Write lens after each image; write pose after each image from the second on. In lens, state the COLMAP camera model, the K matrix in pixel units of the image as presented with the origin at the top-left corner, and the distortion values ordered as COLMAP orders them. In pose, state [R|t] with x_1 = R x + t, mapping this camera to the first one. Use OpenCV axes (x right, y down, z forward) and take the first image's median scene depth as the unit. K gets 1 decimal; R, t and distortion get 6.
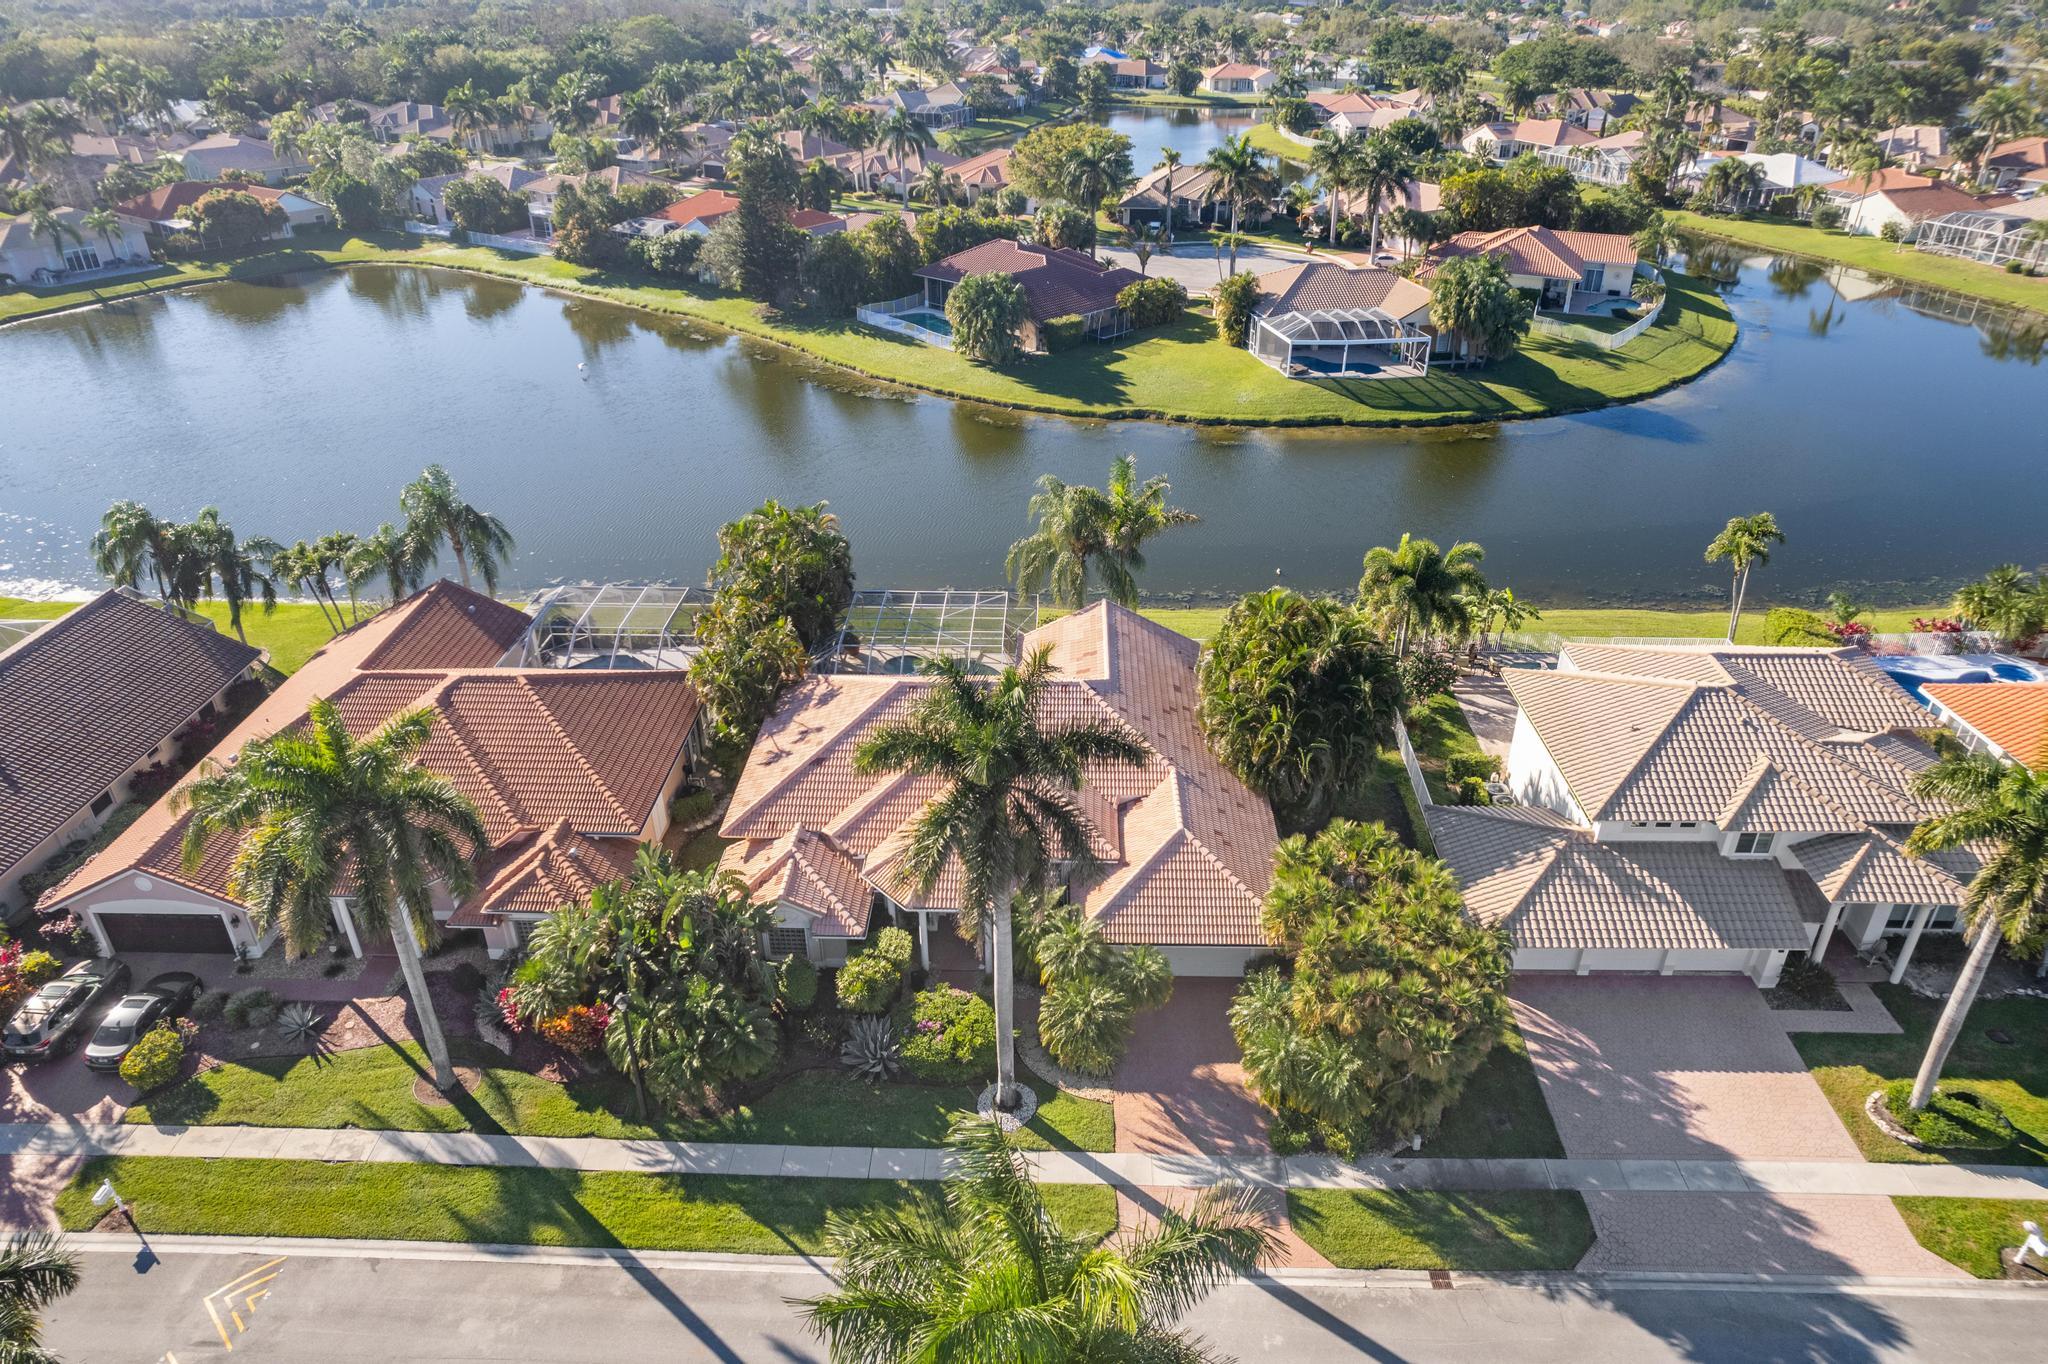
lens RADIAL K [[1316.1, 0, 1031.6], [0, 1316.1, 675.0], [0, 0, 1]] dist [-0.079506, 0.071599]
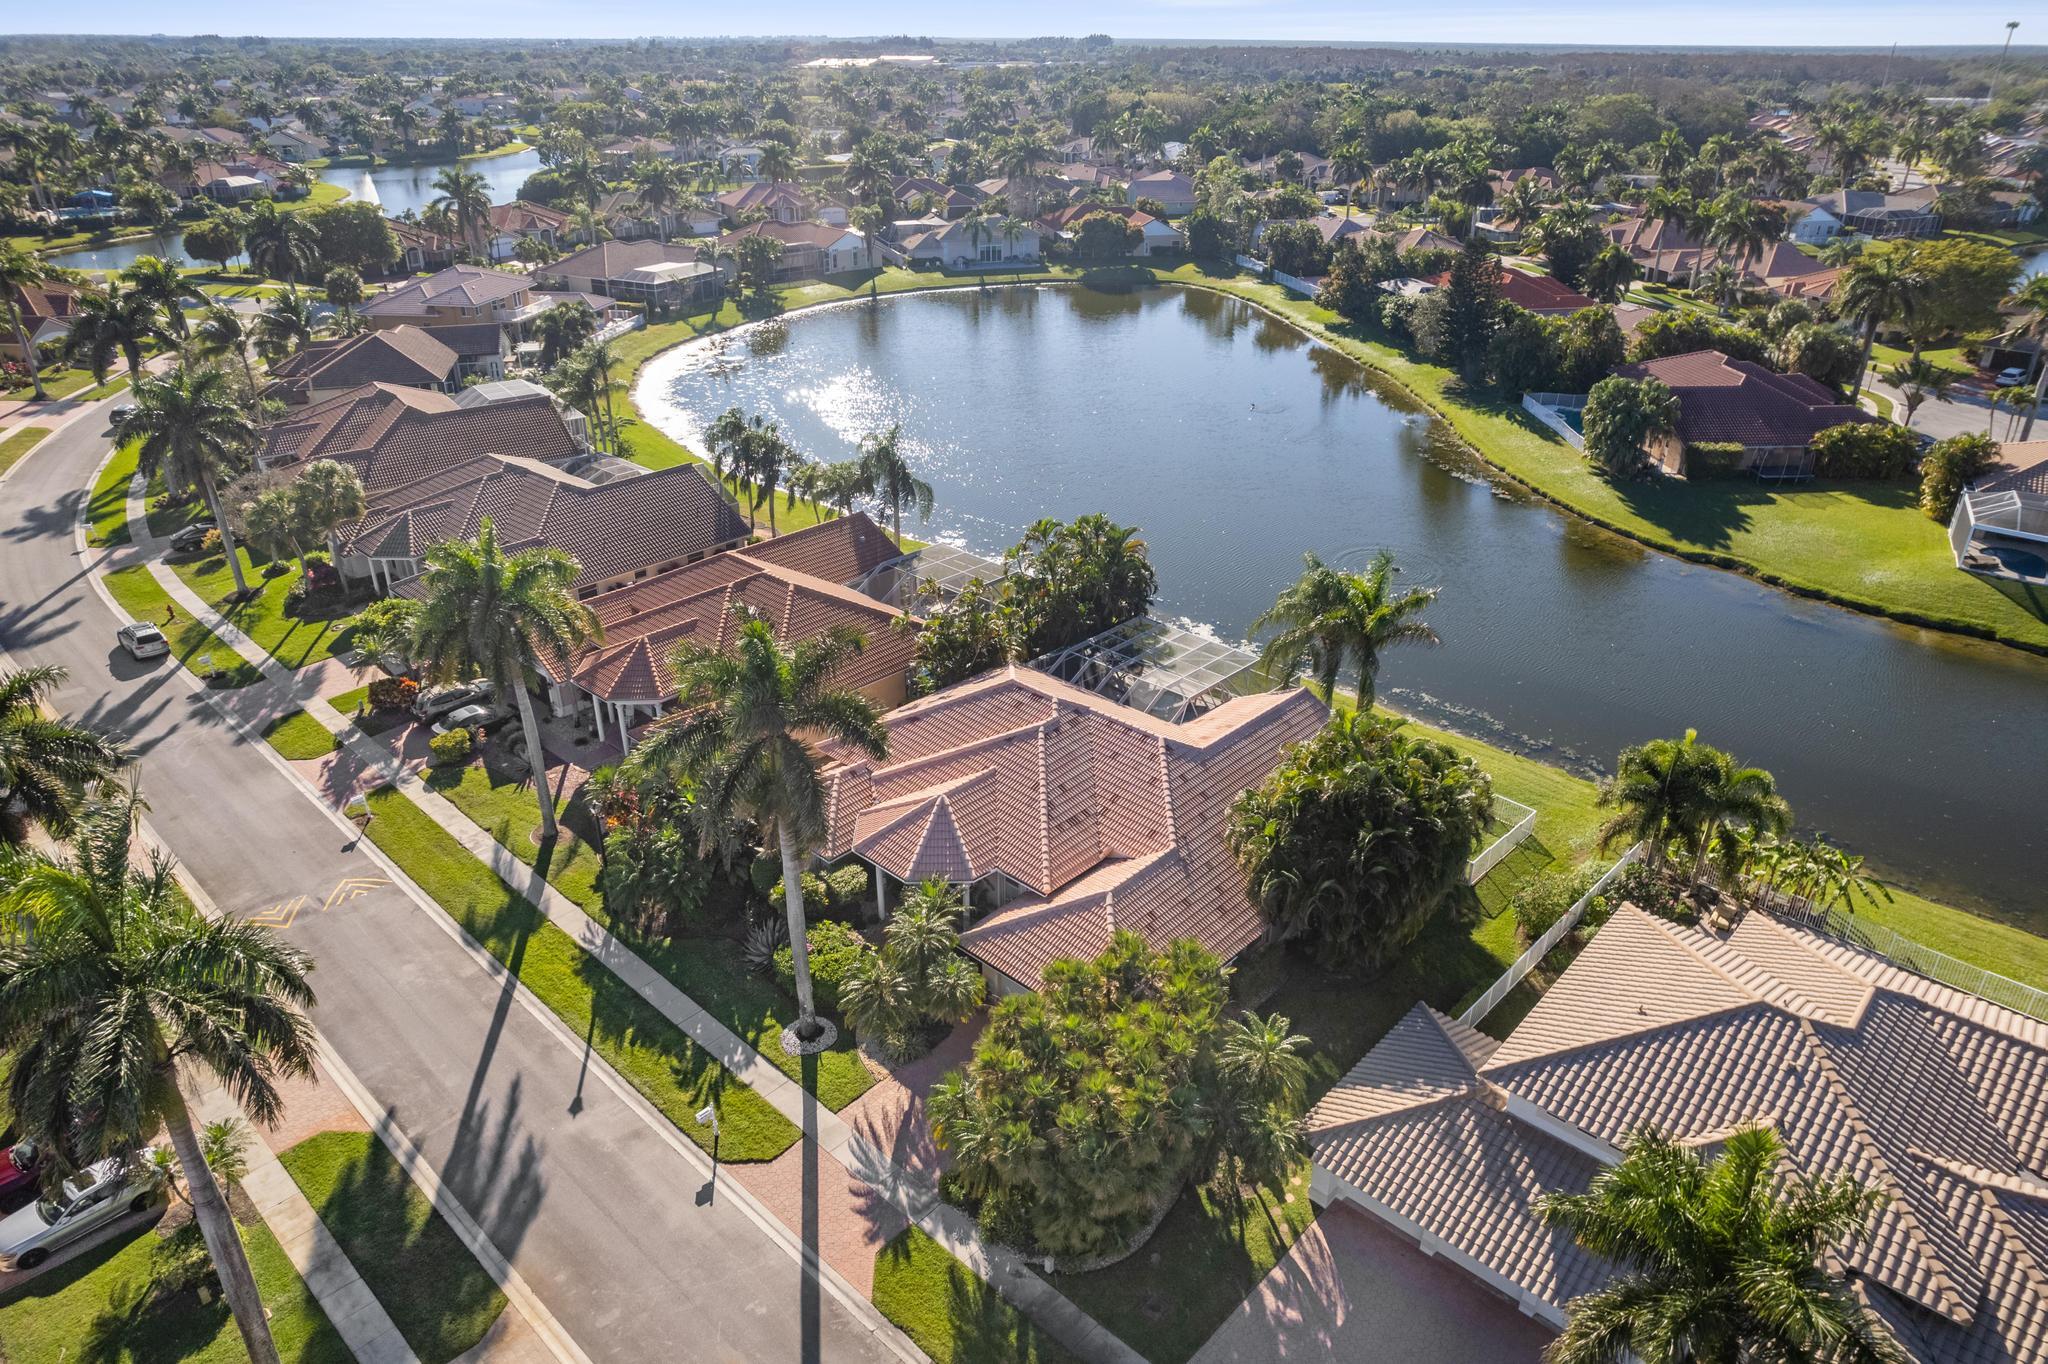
lens RADIAL K [[1316.1, 0, 1031.6], [0, 1316.1, 675.0], [0, 0, 1]] dist [-0.079506, 0.071599]
pose [[0.749836, 0.298509, -0.590456, 0.265187], [-0.326286, 0.943204, 0.062484, -0.034573], [0.575573, 0.145805, 0.804647, 0.067758]]
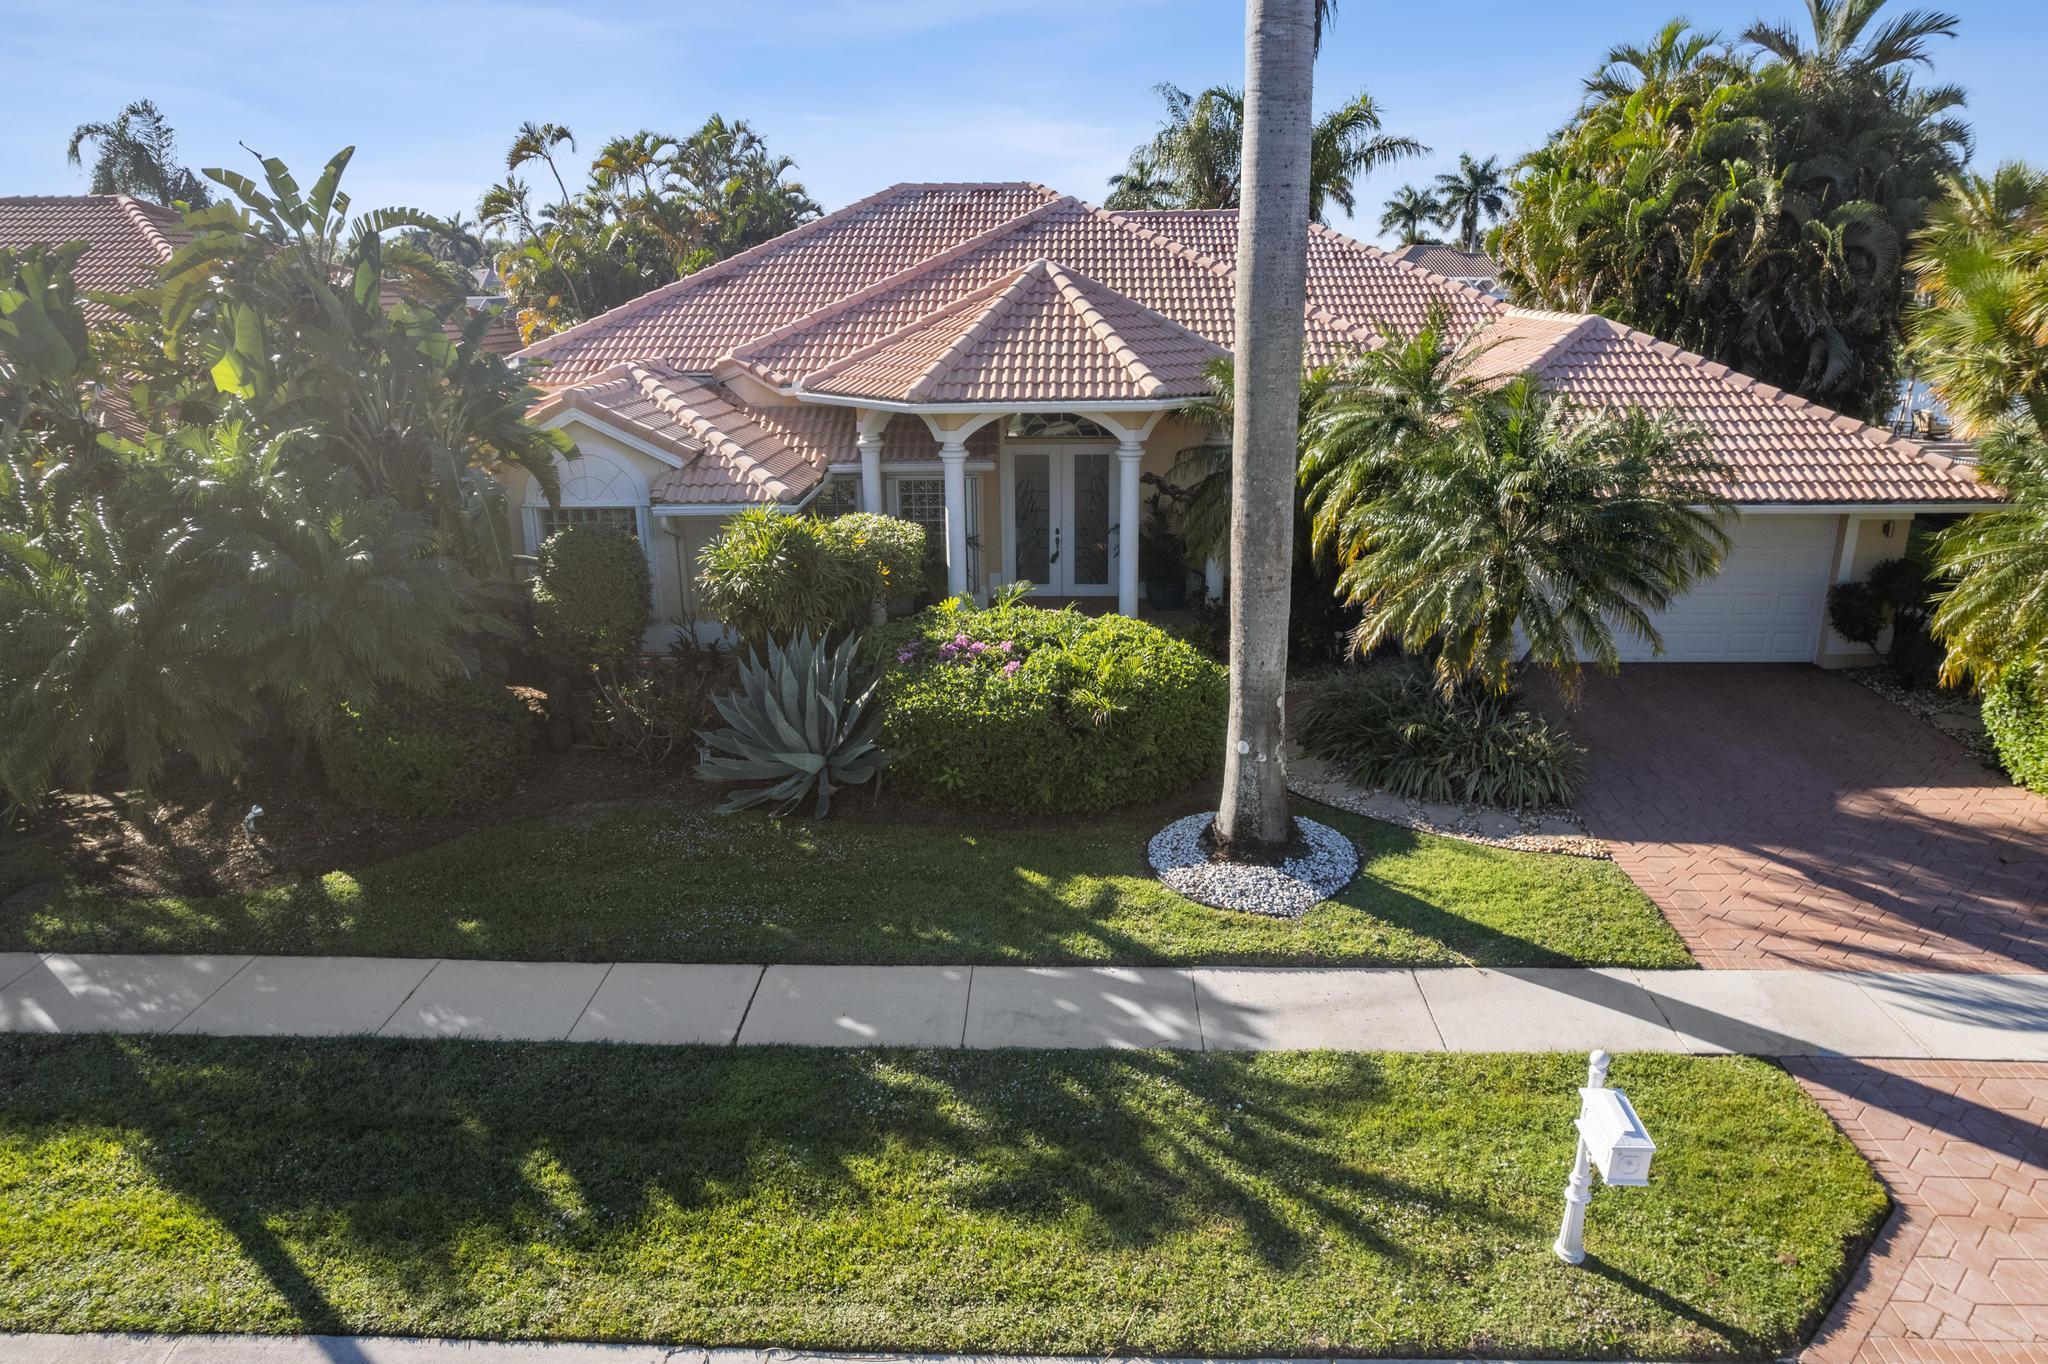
lens RADIAL K [[1316.1, 0, 1031.6], [0, 1316.1, 675.0], [0, 0, 1]] dist [-0.079506, 0.071599]
pose [[0.999974, -0.002219, -0.006874, -0.025365], [0.000686, 0.976504, -0.215497, 0.136513], [0.007190, 0.215487, 0.976480, 0.276620]]
